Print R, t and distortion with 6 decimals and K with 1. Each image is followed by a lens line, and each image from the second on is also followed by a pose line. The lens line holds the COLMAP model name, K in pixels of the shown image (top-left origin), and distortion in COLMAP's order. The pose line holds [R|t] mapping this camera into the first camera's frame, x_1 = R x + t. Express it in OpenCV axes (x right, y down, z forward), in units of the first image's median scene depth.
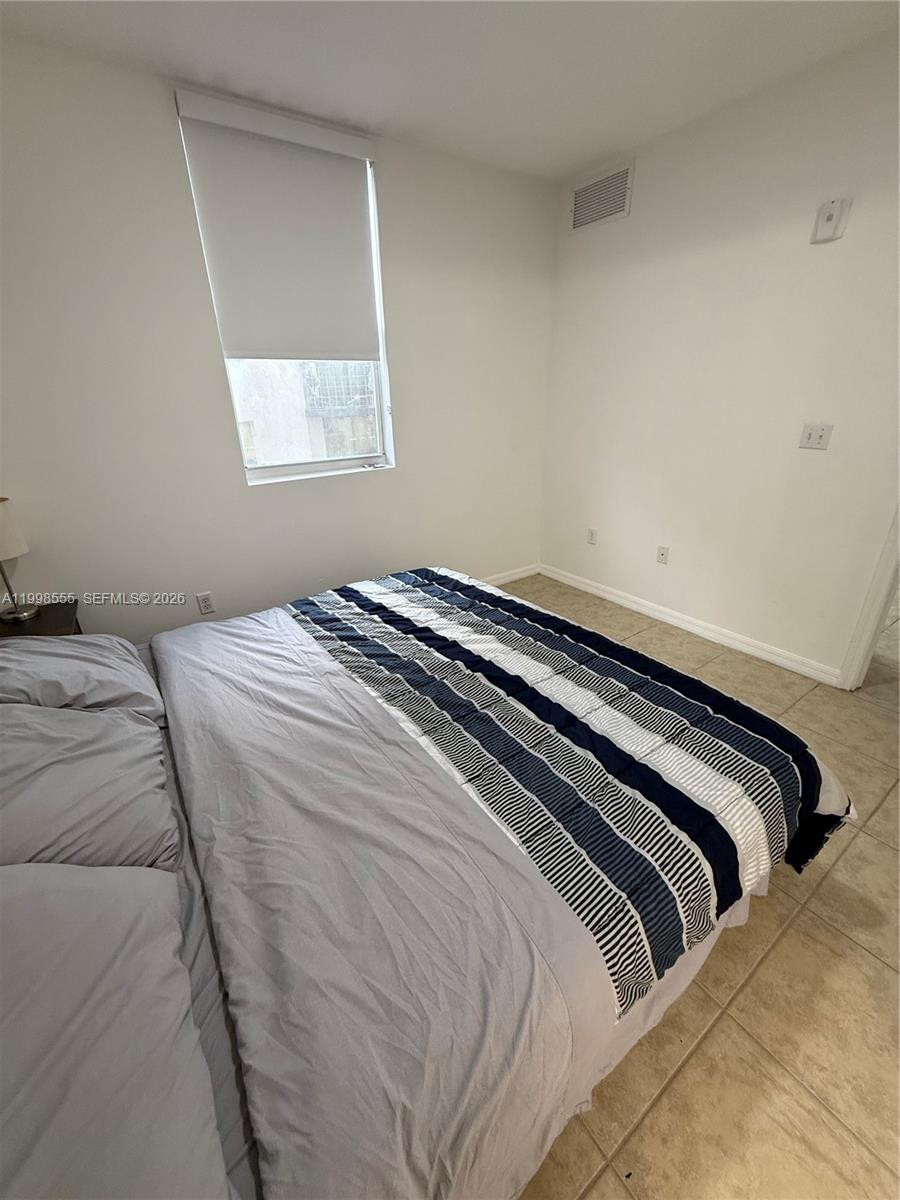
lens RADIAL K [[476.5, 0, 449.4], [0, 476.5, 596.5], [0, 0, 1]] dist [-0.000745, 0.000045]
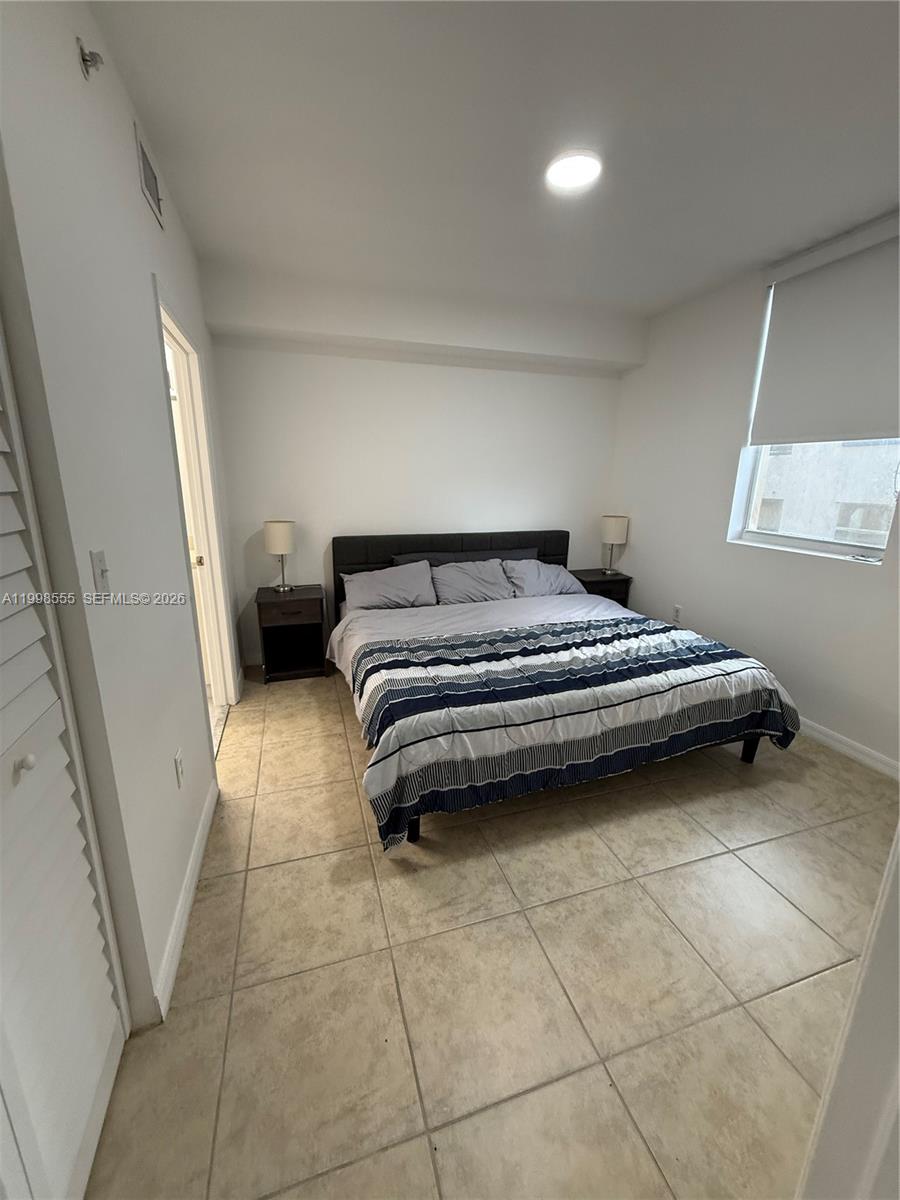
lens RADIAL K [[476.5, 0, 449.4], [0, 476.5, 596.5], [0, 0, 1]] dist [-0.000745, 0.000045]
pose [[-0.295241, 0.258219, -0.919867, 1.258433], [-0.380551, 0.851335, 0.361122, -0.366205], [0.876364, 0.456674, -0.153084, 0.795002]]
